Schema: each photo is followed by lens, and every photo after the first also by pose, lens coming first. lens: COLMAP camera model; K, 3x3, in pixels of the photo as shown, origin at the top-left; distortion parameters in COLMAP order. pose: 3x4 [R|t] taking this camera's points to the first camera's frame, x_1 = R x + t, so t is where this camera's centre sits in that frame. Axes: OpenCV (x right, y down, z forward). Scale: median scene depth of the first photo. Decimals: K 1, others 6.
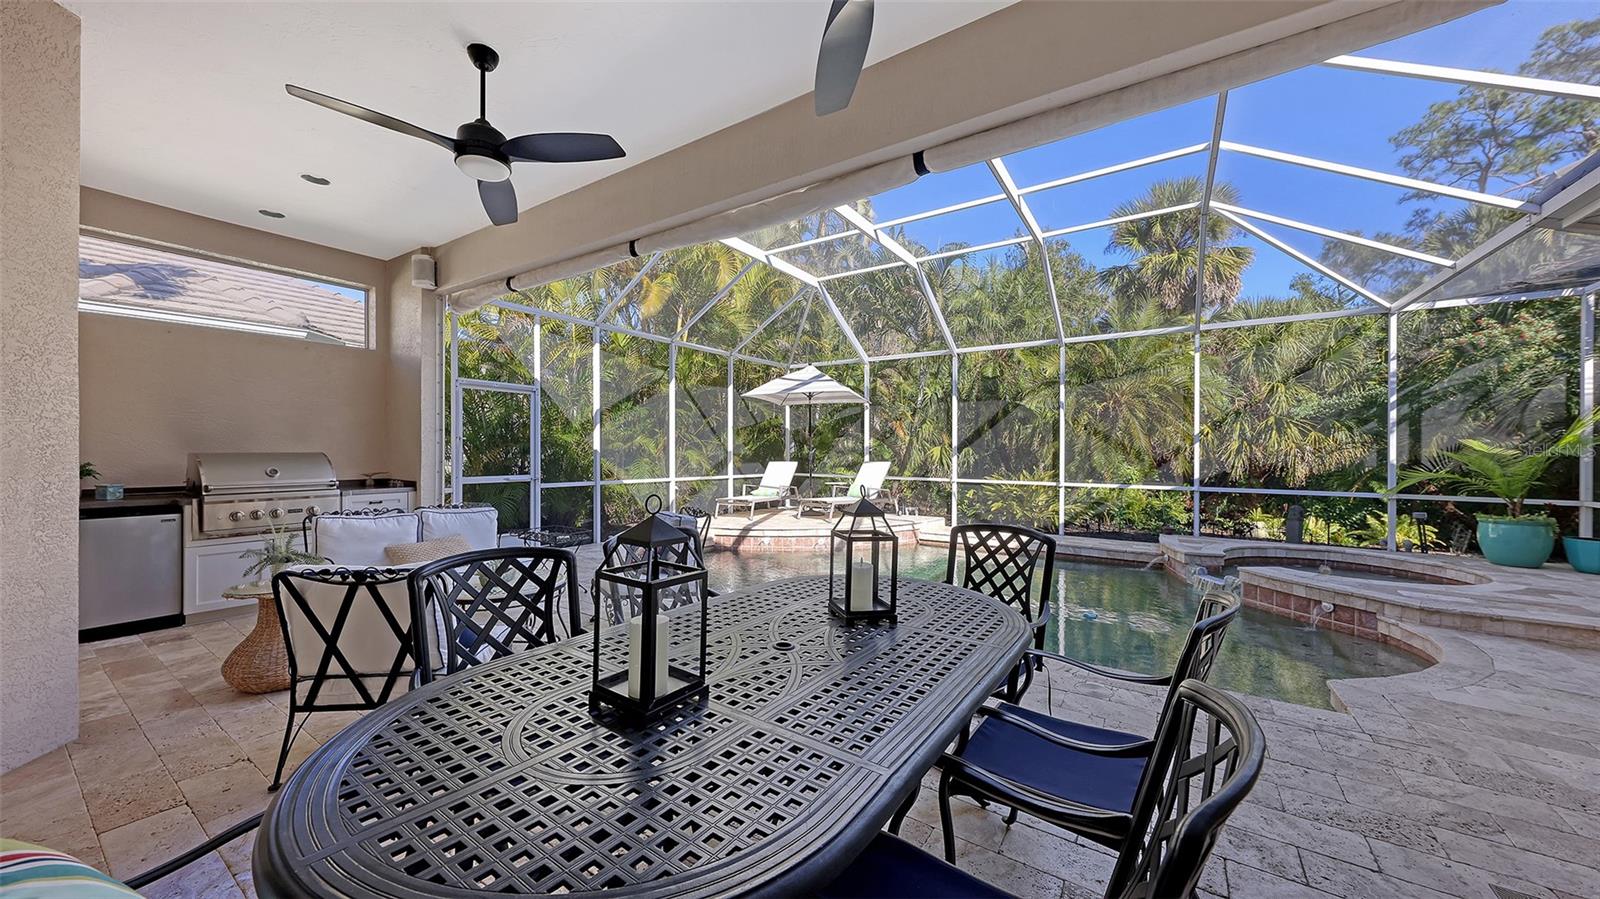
lens RADIAL K [[551.2, 0, 791.8], [0, 551.2, 449.6], [0, 0, 1]] dist [0.003339, -0.000897]
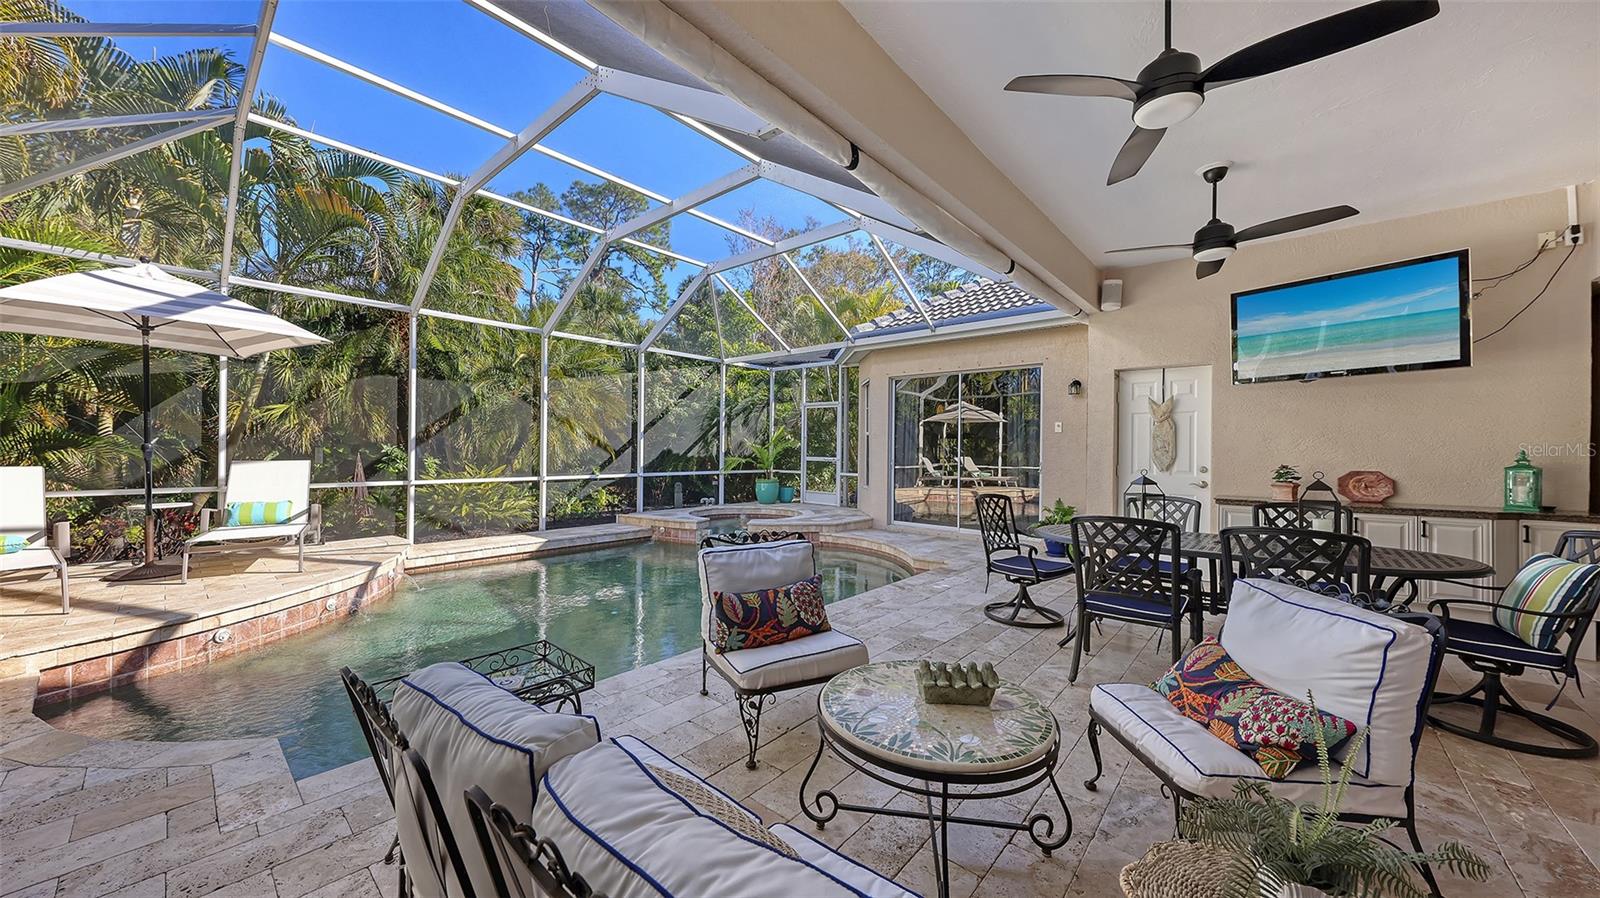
lens RADIAL K [[551.2, 0, 799.5], [0, 551.2, 449.9], [0, 0, 1]] dist [0.003339, -0.000897]
pose [[0.113520, -0.007504, 0.993507, -0.603433], [-0.011303, 0.999897, 0.008844, -0.003059], [-0.993471, -0.012234, 0.113423, 0.606376]]
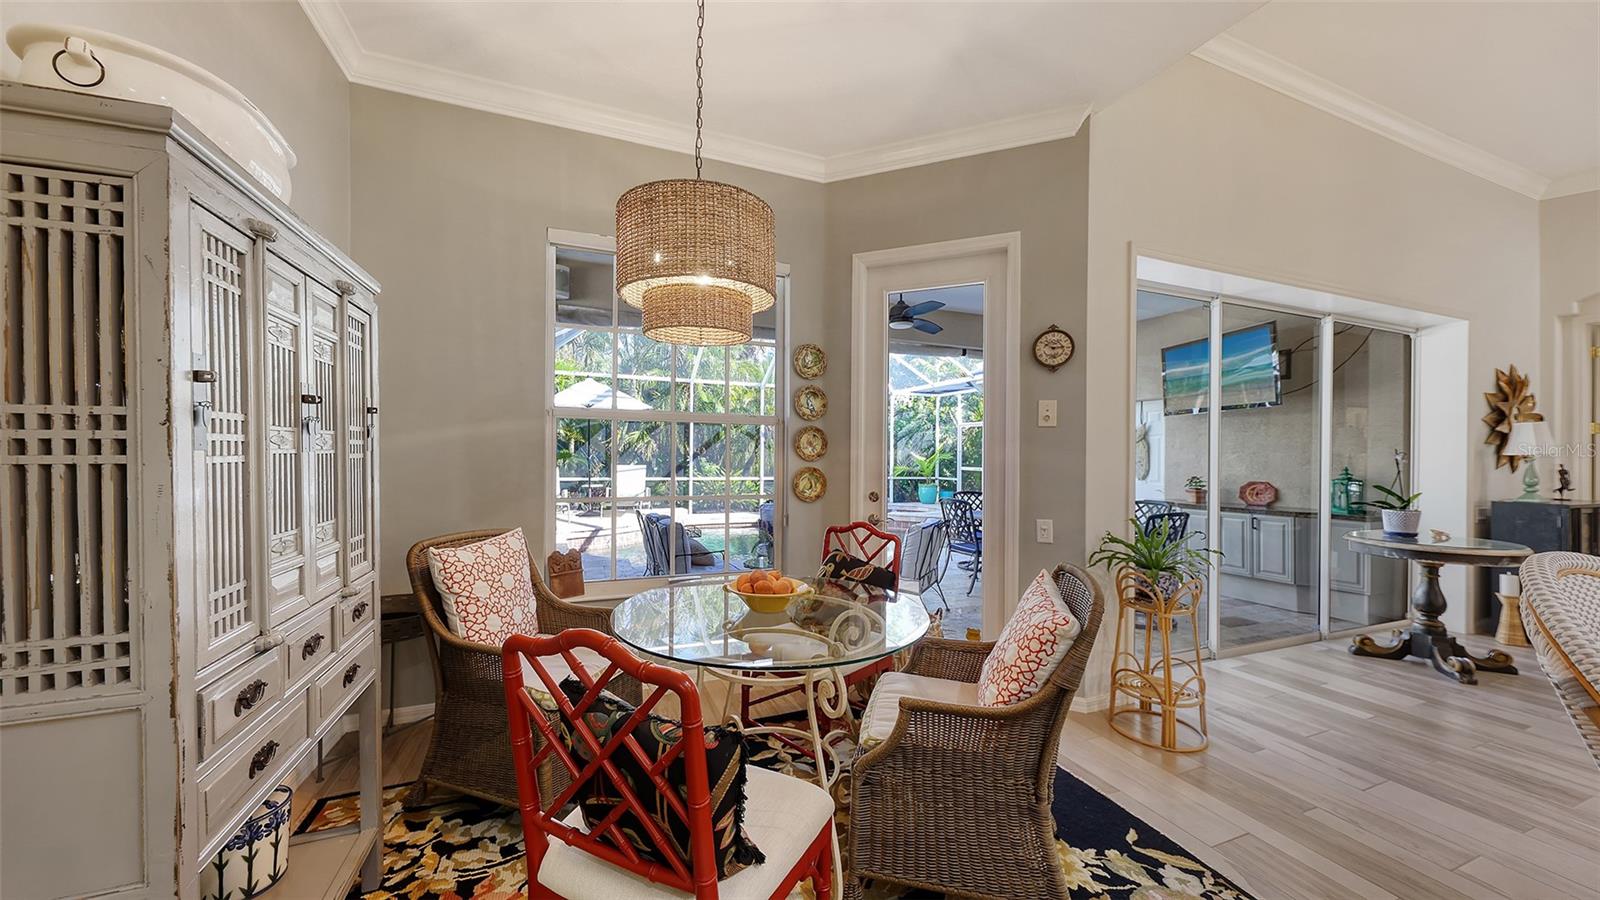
lens RADIAL K [[551.2, 0, 804.7], [0, 551.2, 453.1], [0, 0, 1]] dist [0.003339, -0.000897]
pose [[0.548672, 0.002749, 0.836033, -1.007010], [-0.009912, 0.999946, 0.003217, -0.021065], [-0.835979, -0.010052, 0.548670, 0.087461]]
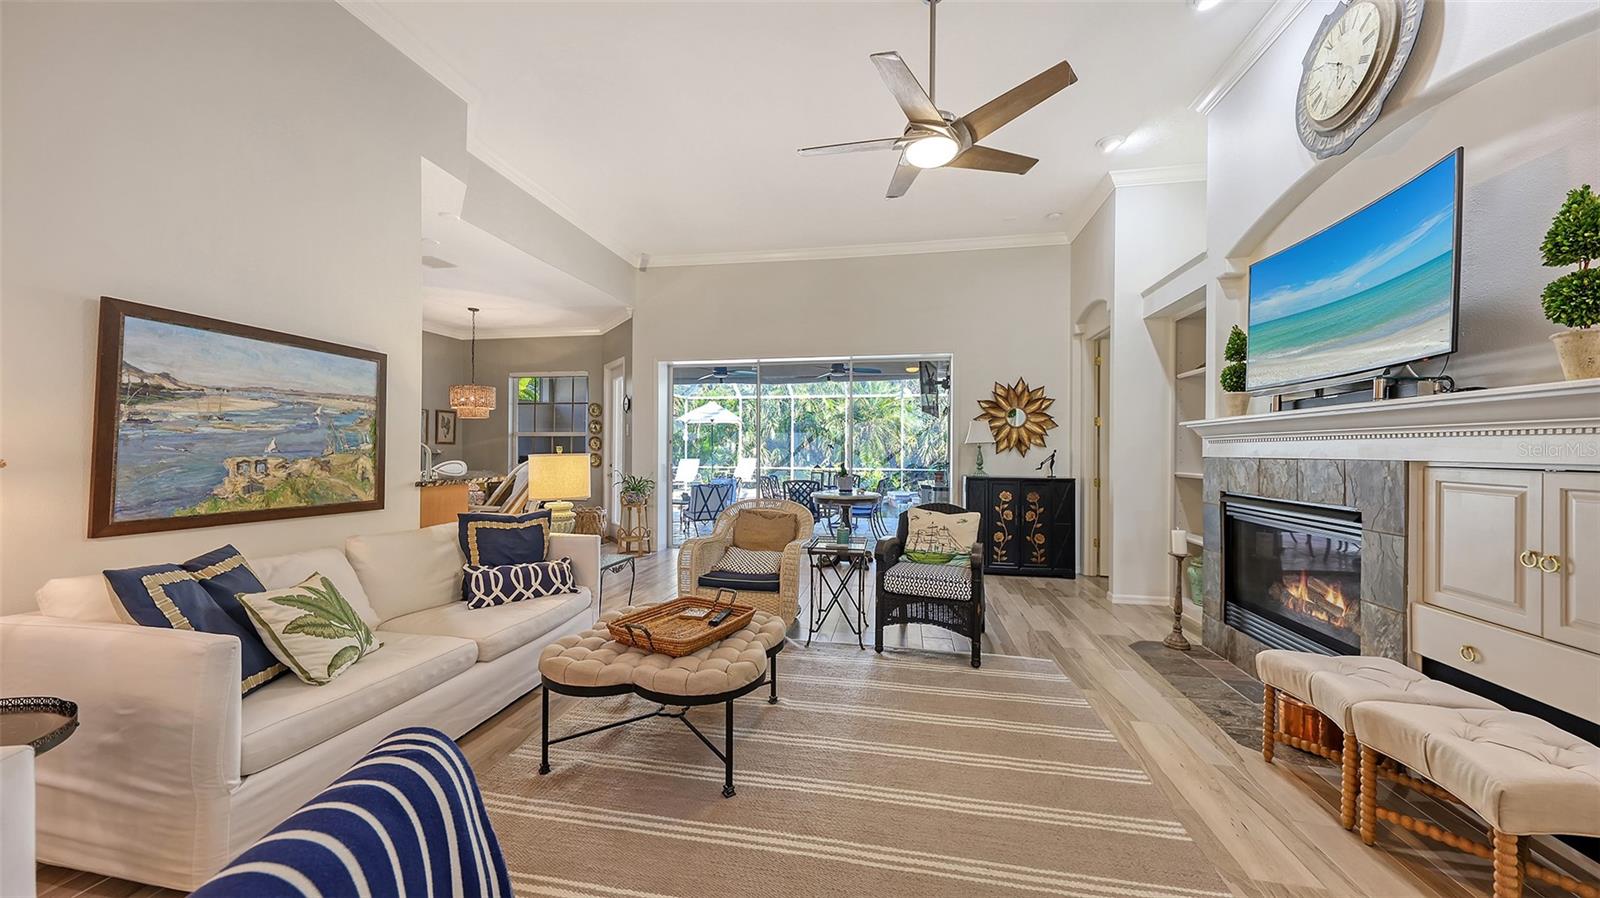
lens RADIAL K [[551.2, 0, 802.2], [0, 551.2, 451.8], [0, 0, 1]] dist [0.003339, -0.000897]
pose [[0.913696, -0.003184, 0.406386, -0.634930], [0.000518, 0.999978, 0.006670, -0.016907], [-0.406398, -0.005884, 0.913677, -1.030308]]
